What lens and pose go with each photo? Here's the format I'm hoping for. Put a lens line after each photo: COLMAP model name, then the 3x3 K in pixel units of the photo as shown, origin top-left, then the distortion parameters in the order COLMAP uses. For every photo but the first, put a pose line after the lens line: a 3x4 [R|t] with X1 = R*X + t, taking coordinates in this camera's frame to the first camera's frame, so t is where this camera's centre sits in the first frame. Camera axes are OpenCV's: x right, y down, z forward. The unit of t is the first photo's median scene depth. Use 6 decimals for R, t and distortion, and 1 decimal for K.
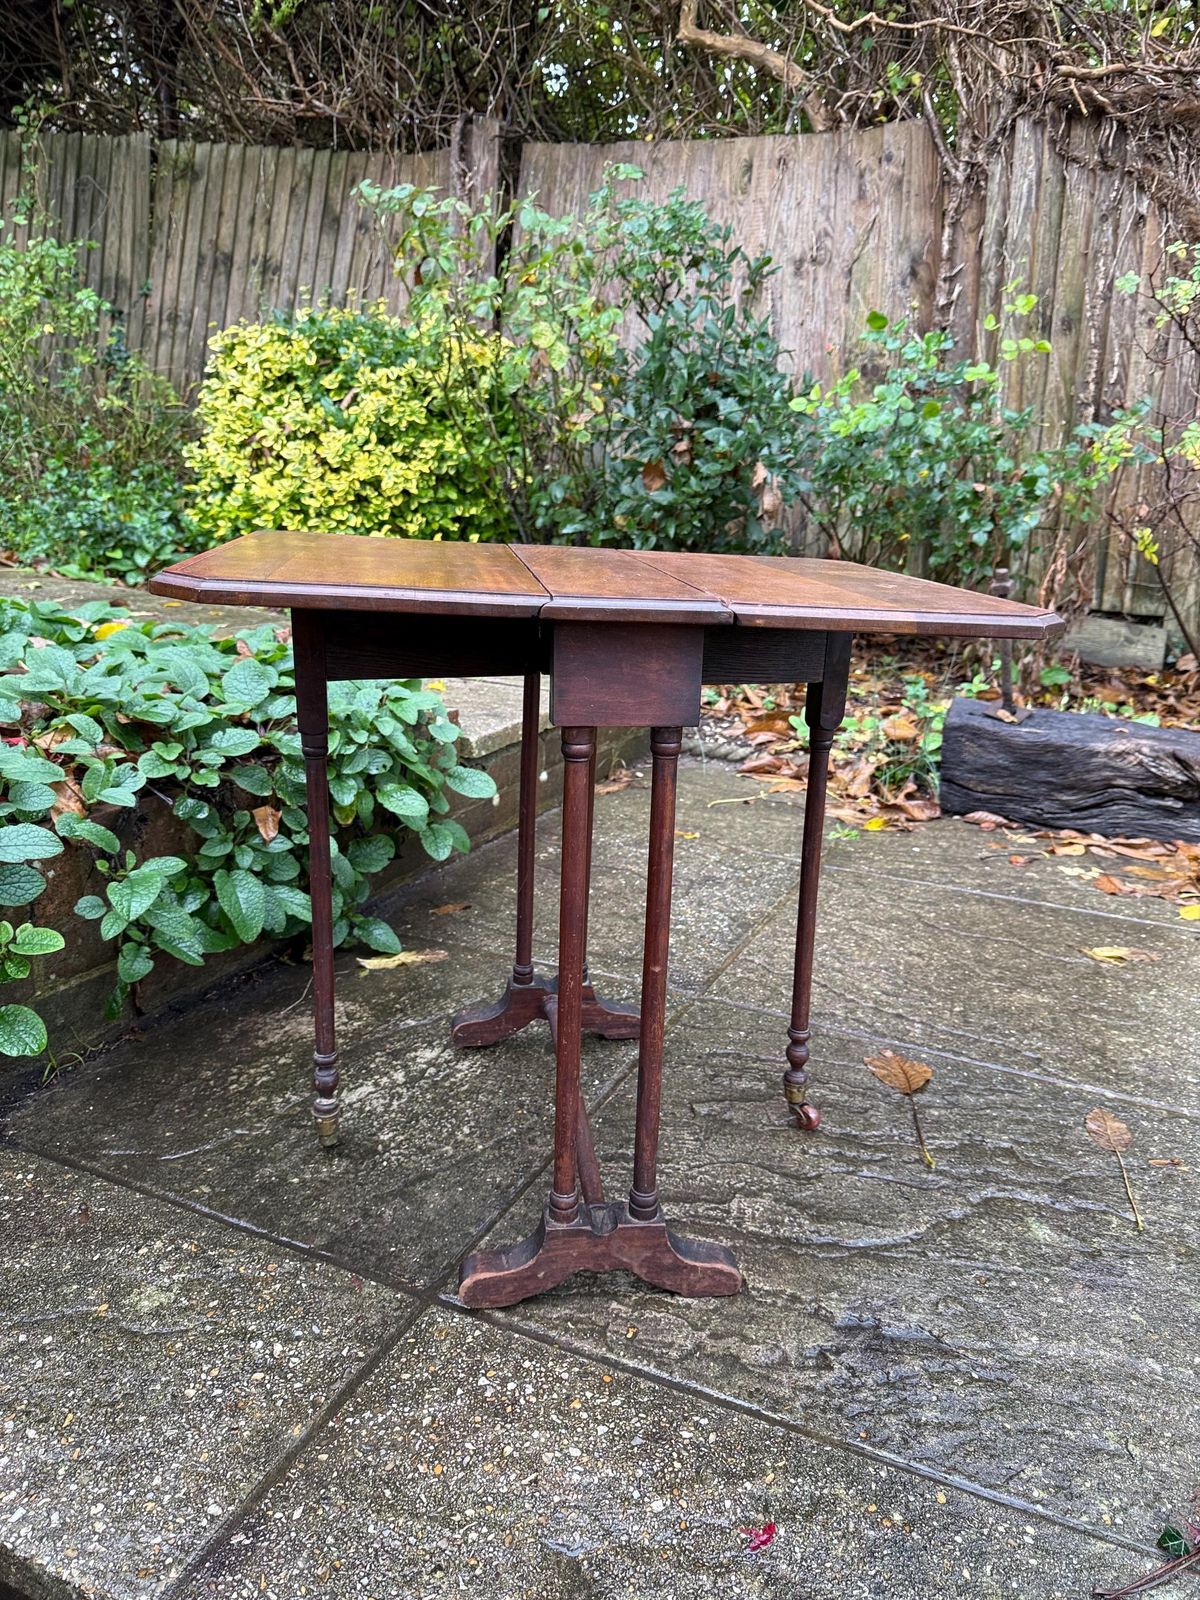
lens RADIAL K [[1143.4, 0, 604.6], [0, 1143.4, 803.3], [0, 0, 1]] dist [0.026132, -0.033182]
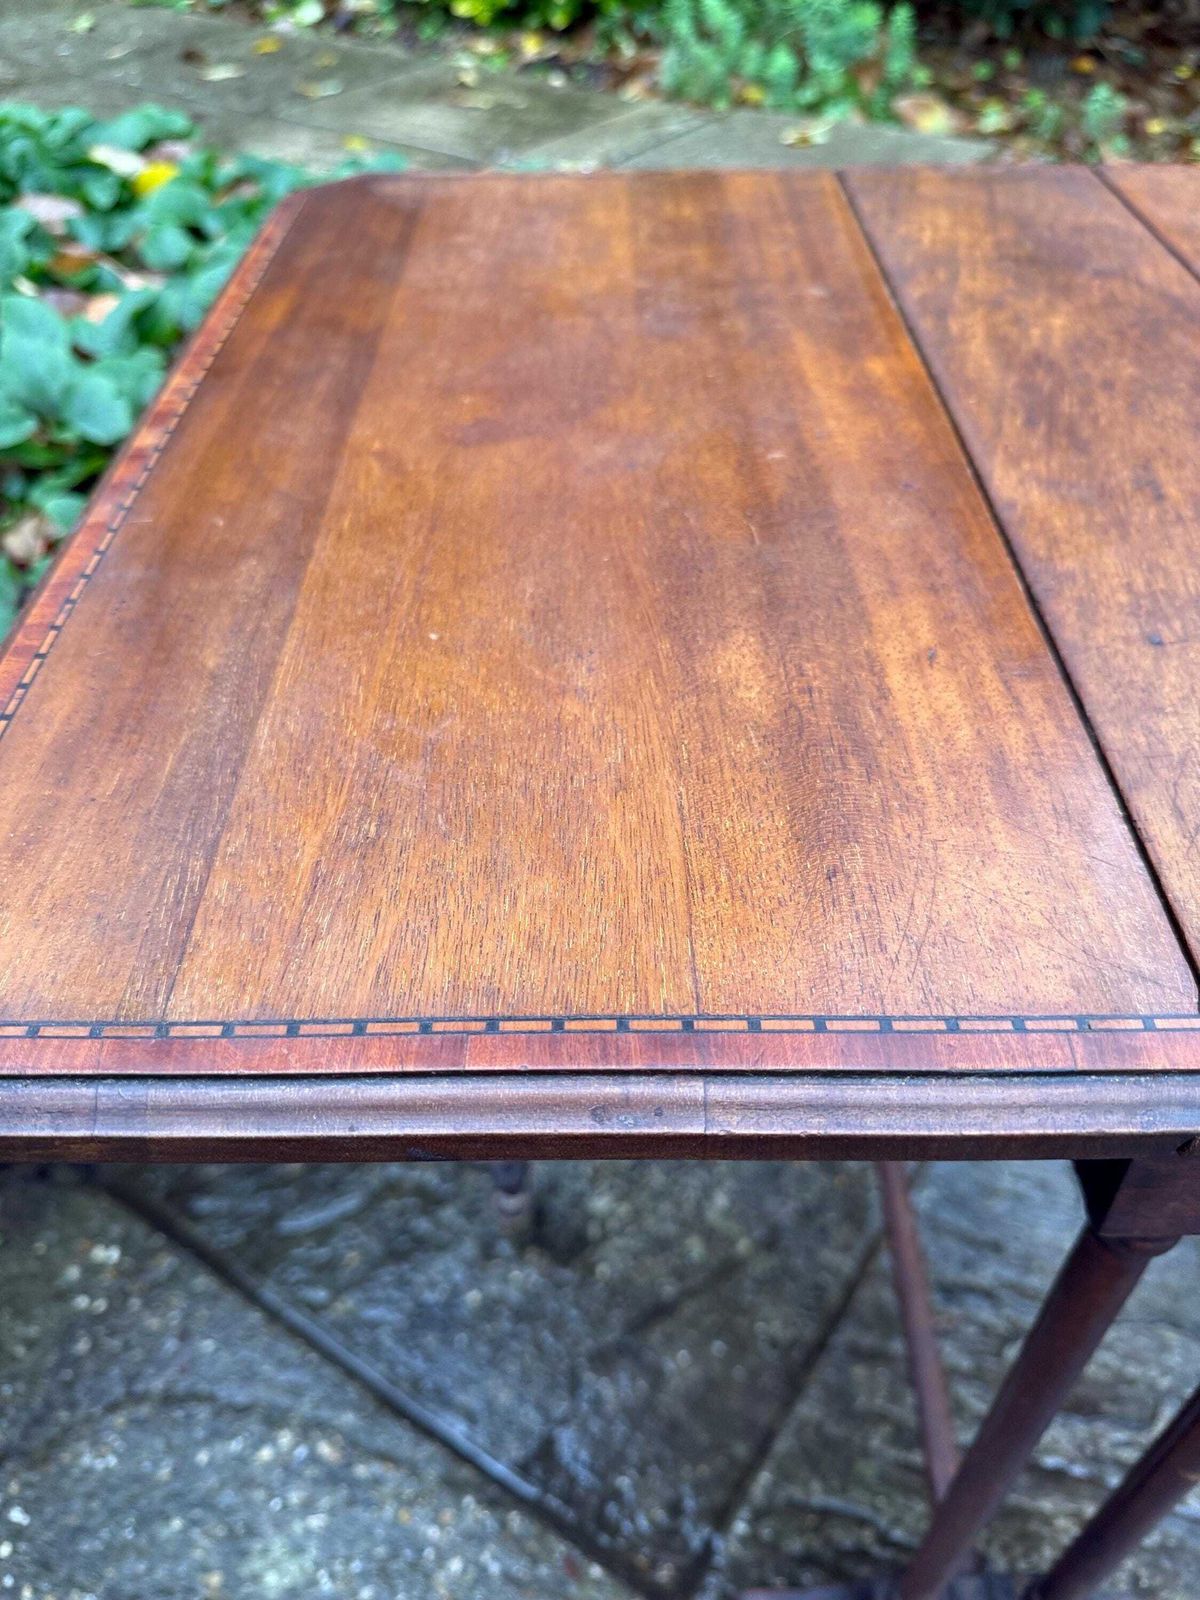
lens RADIAL K [[1175.5, 0, 593.0], [0, 1175.5, 805.3], [0, 0, 1]] dist [-0.024199, 0.001143]
pose [[0.985633, 0.056859, -0.159044, -0.046190], [0.024044, 0.884811, 0.465329, -0.106345], [0.167182, -0.462468, 0.870732, 0.232971]]
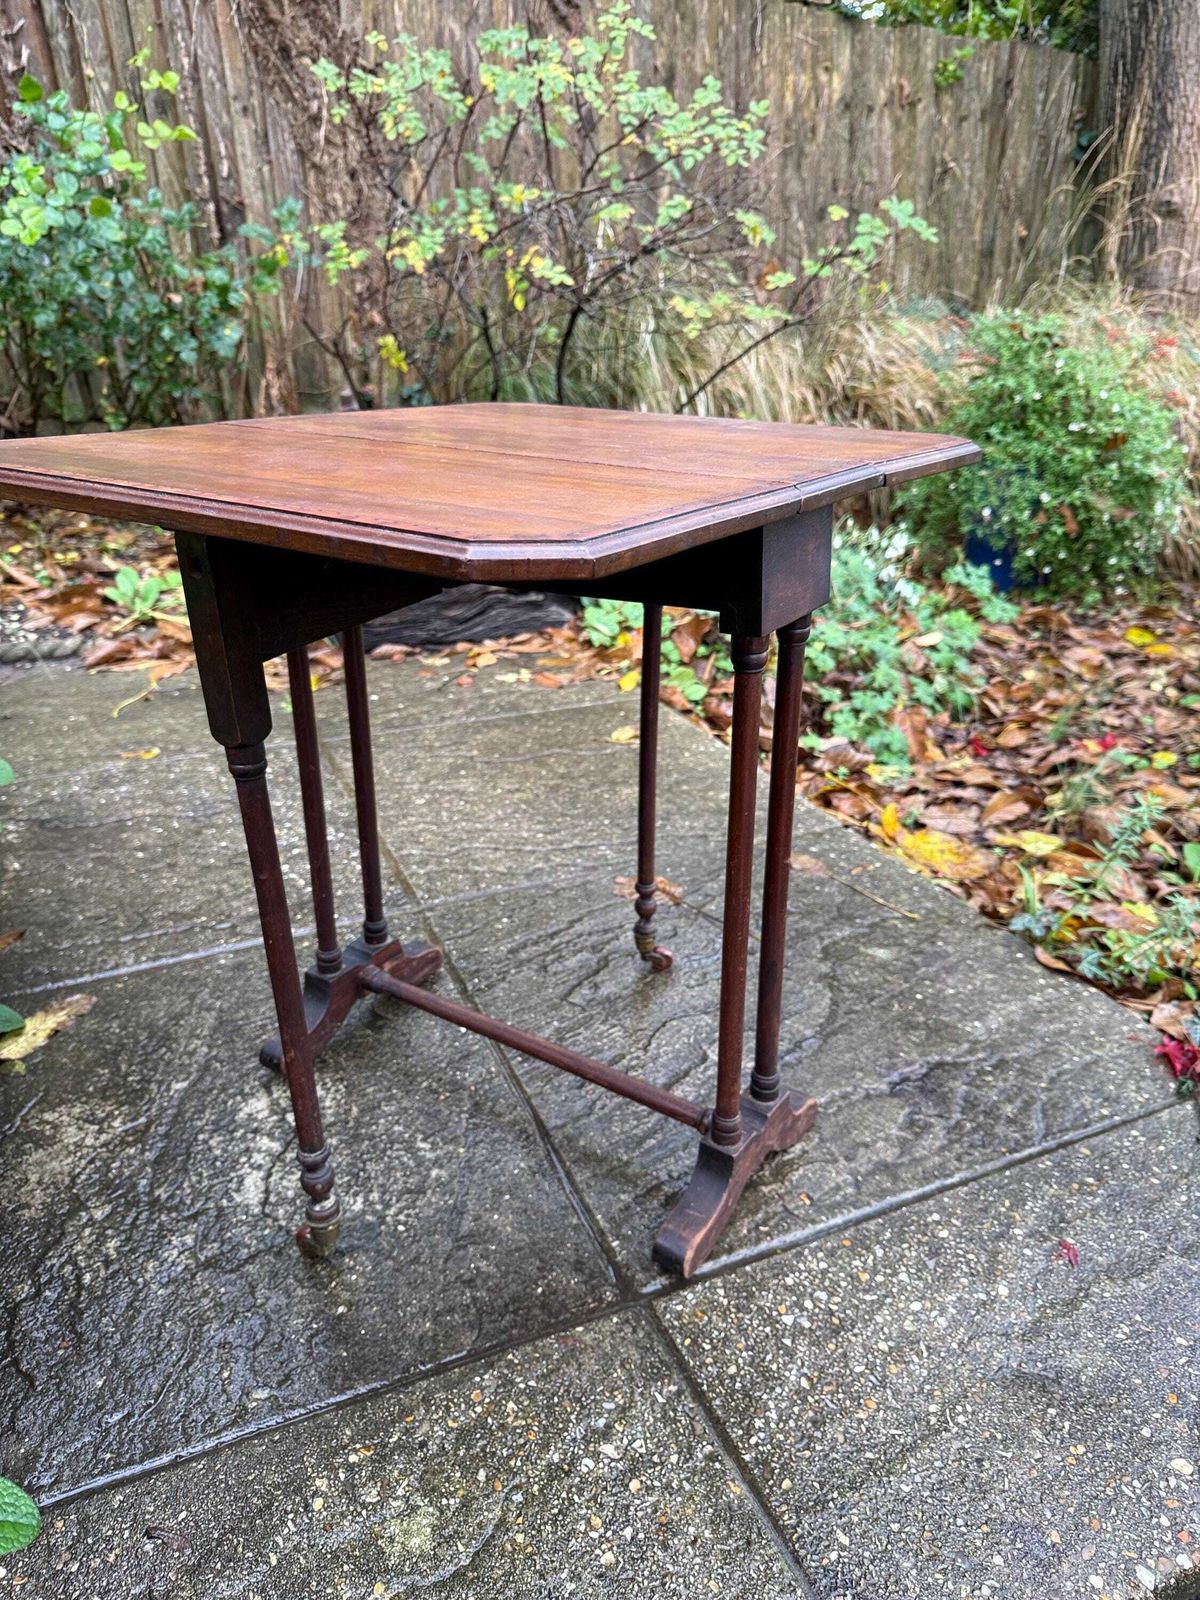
lens RADIAL K [[1143.4, 0, 604.6], [0, 1143.4, 803.3], [0, 0, 1]] dist [0.026132, -0.033182]
pose [[0.659018, -0.333186, 0.674302, -0.239678], [0.222170, 0.942756, 0.248701, -0.061522], [-0.718565, -0.014089, 0.695317, 0.147732]]
